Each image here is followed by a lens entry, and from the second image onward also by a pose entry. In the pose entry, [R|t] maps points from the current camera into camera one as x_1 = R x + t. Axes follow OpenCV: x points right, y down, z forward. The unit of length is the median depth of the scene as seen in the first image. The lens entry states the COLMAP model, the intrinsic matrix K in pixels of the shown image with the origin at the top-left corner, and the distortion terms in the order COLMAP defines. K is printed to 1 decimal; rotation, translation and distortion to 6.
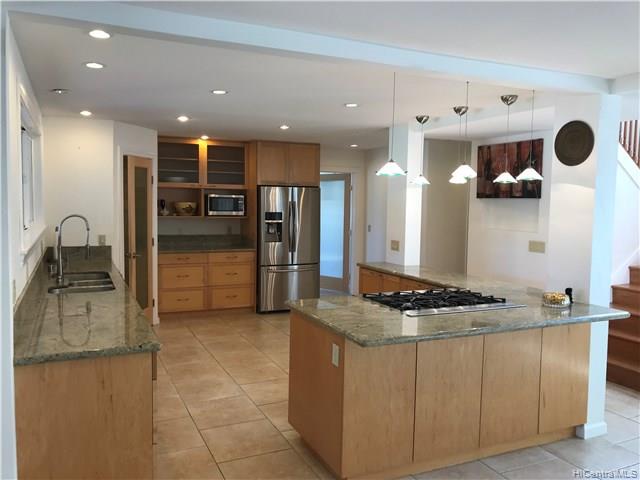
lens RADIAL K [[526.2, 0, 316.0], [0, 526.2, 238.5], [0, 0, 1]] dist [0.022699, -0.009862]
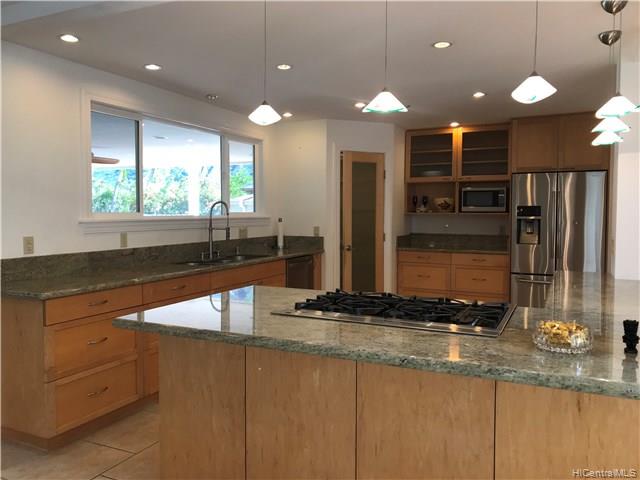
lens RADIAL K [[526.2, 0, 316.0], [0, 526.2, 238.5], [0, 0, 1]] dist [0.022699, -0.009862]
pose [[0.629526, 0.023570, -0.776622, 0.336984], [-0.047232, 0.998852, -0.007971, 0.020521], [0.775542, 0.041699, 0.629917, 0.254409]]
